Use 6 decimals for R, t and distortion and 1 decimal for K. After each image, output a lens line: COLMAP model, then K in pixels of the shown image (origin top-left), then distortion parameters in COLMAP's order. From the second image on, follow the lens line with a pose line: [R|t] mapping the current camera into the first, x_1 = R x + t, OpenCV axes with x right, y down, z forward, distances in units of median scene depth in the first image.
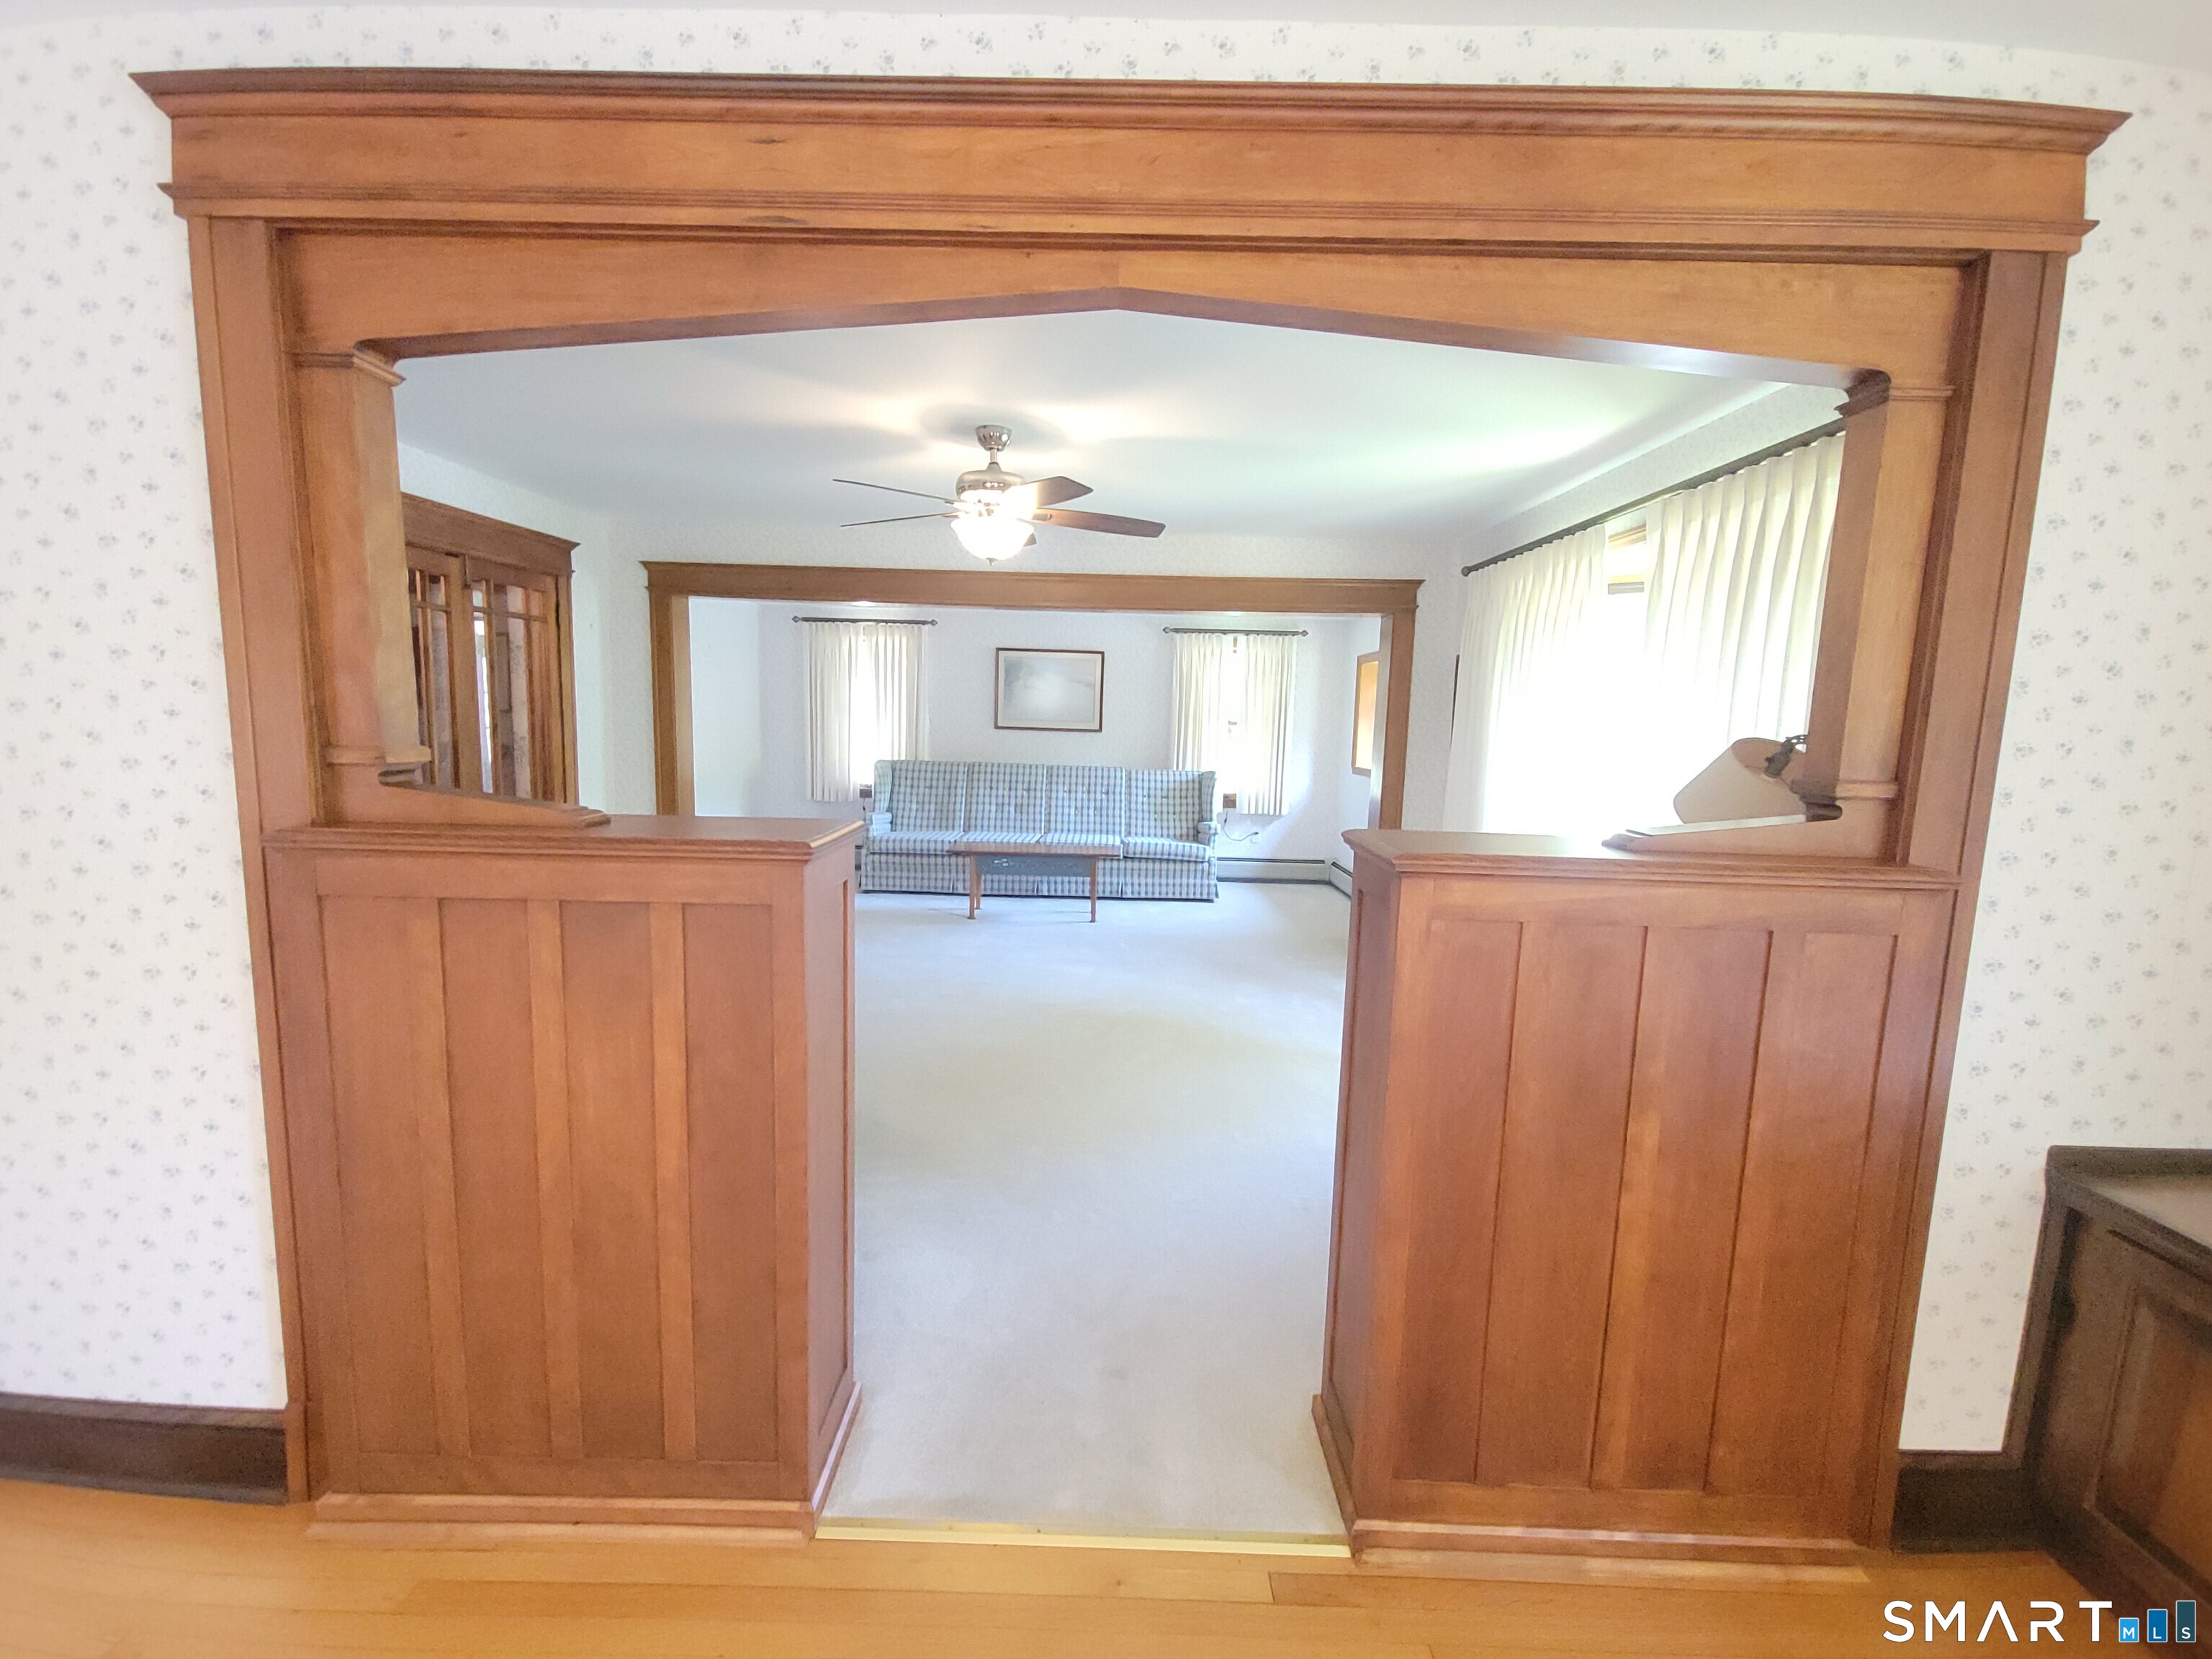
lens RADIAL K [[982.4, 0, 1105.1], [0, 982.4, 839.1], [0, 0, 1]] dist [-0.000963, -0.001966]
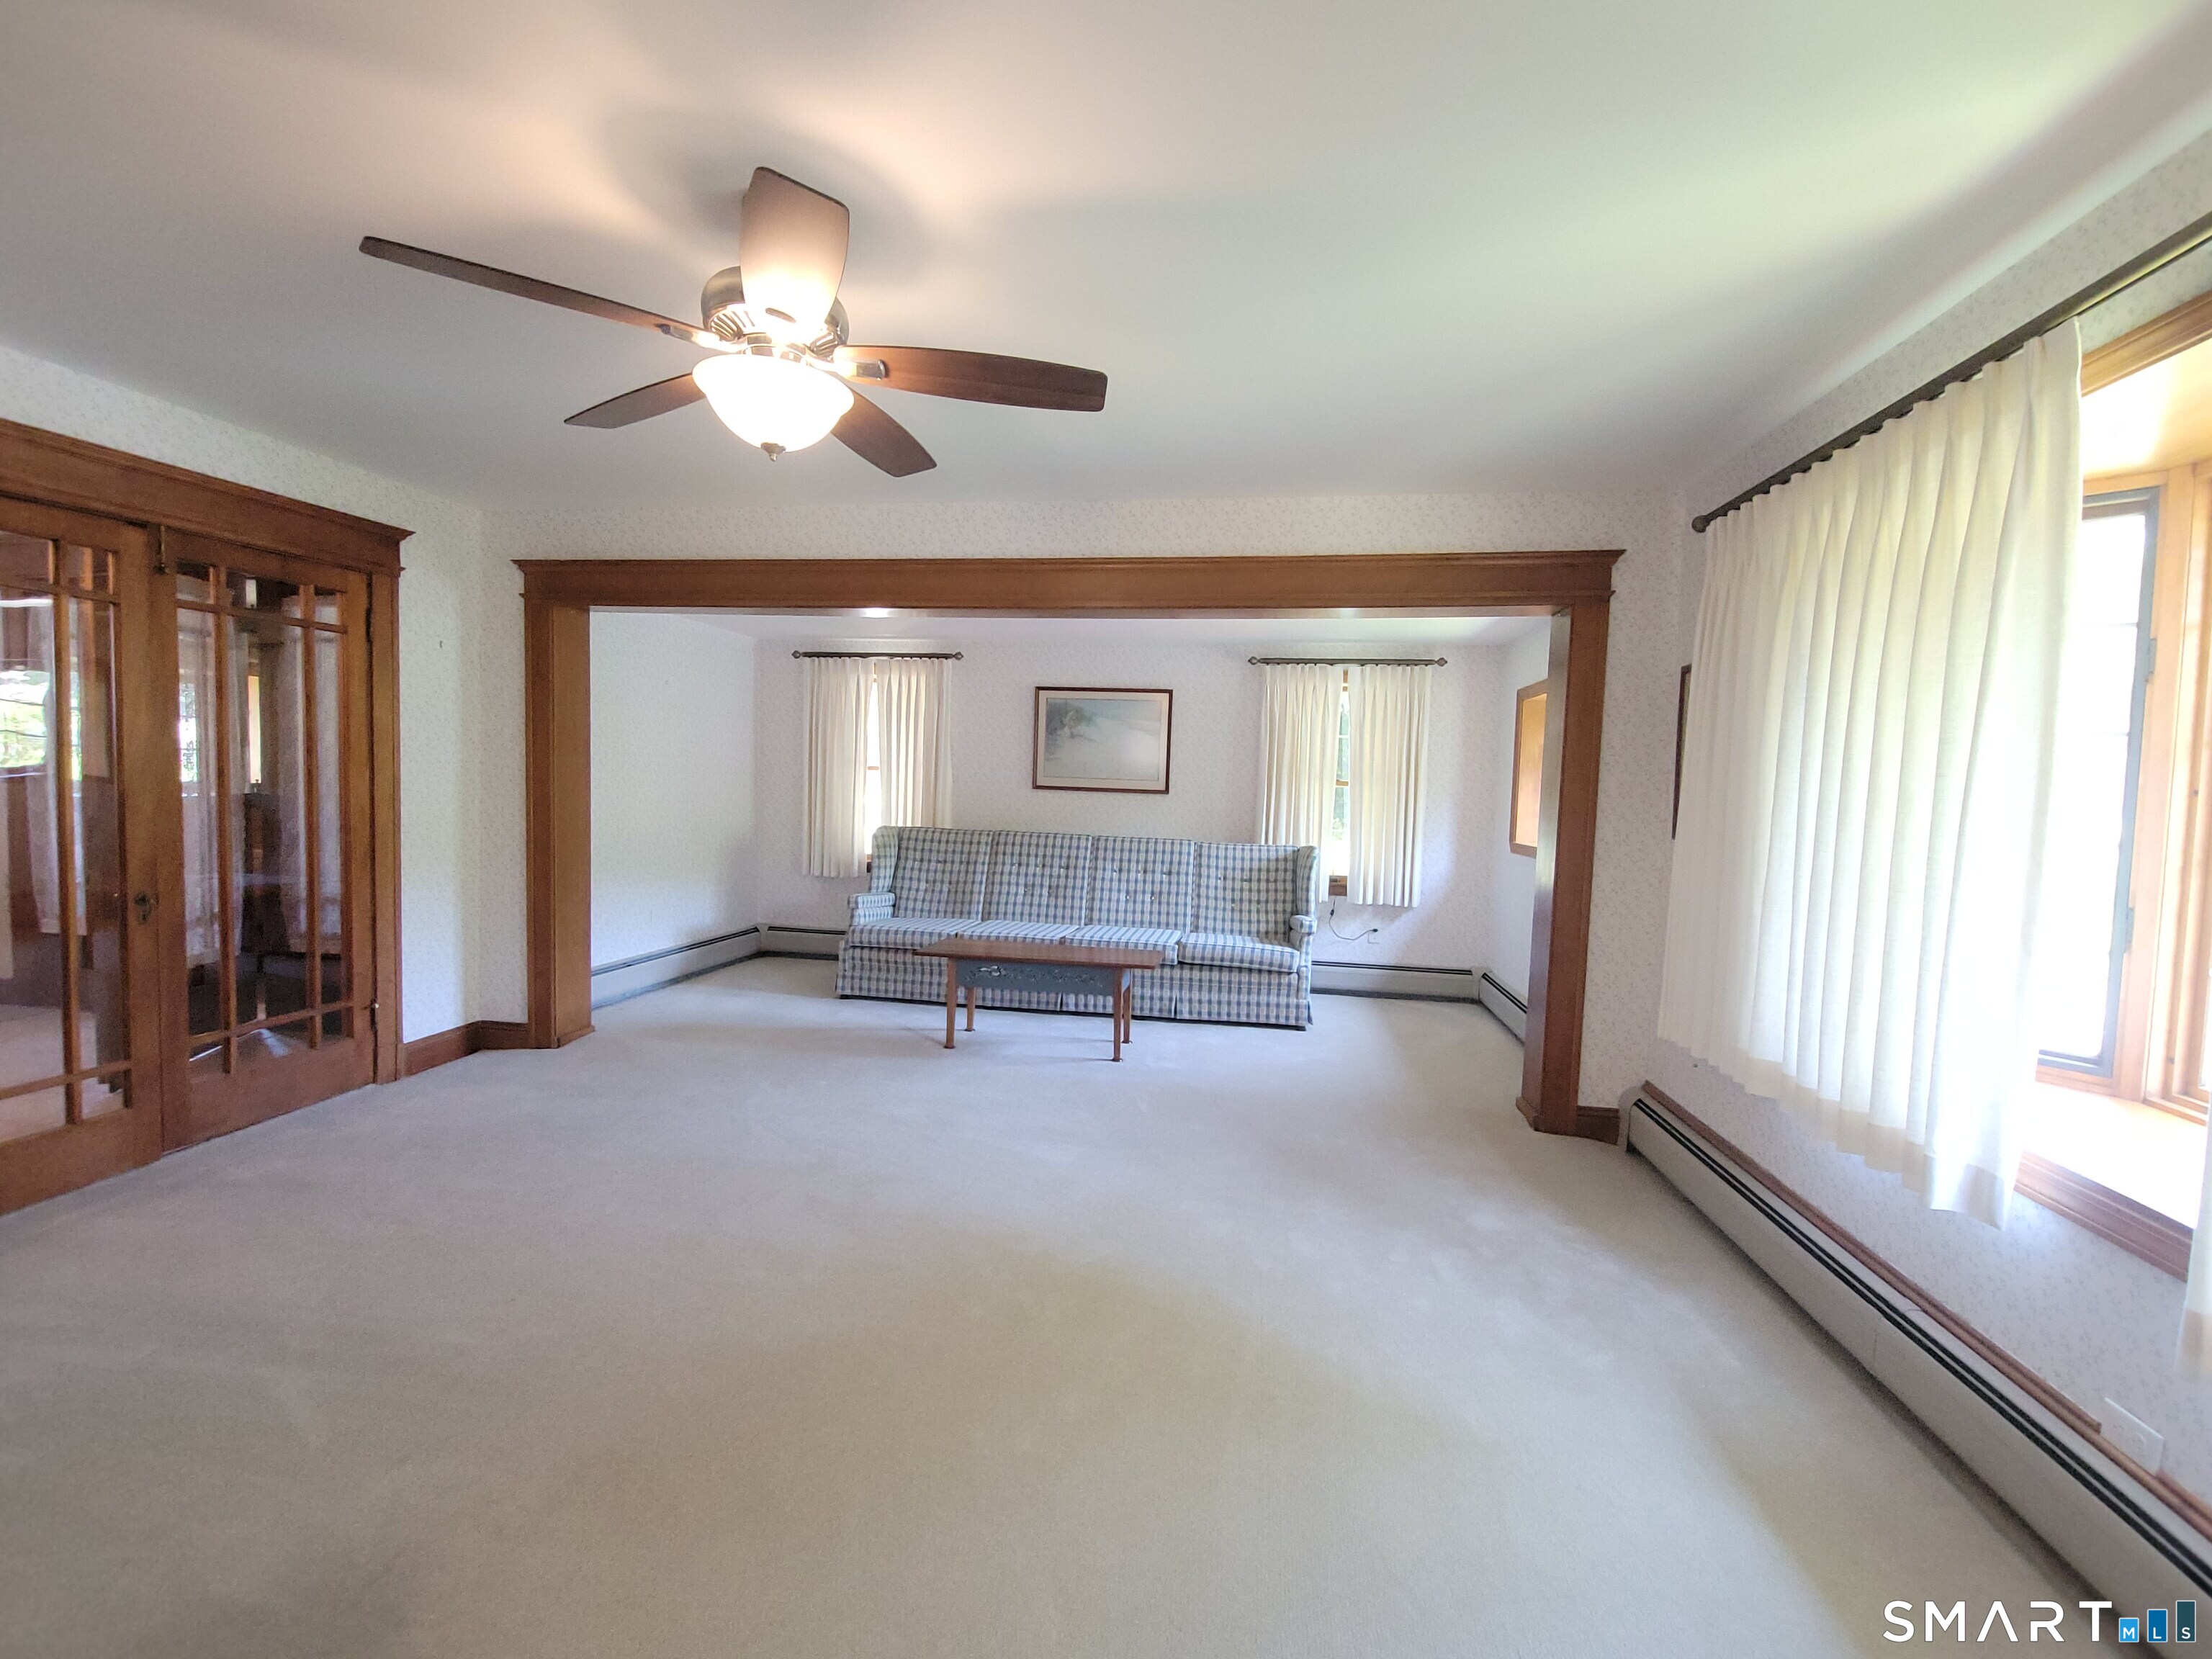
lens RADIAL K [[982.4, 0, 1096.7], [0, 982.4, 841.2], [0, 0, 1]] dist [-0.000963, -0.001966]
pose [[0.987035, 0.013844, -0.159909, 0.068421], [-0.024676, 0.997518, -0.065952, -0.020386], [0.158599, 0.069043, 0.984926, 0.245887]]
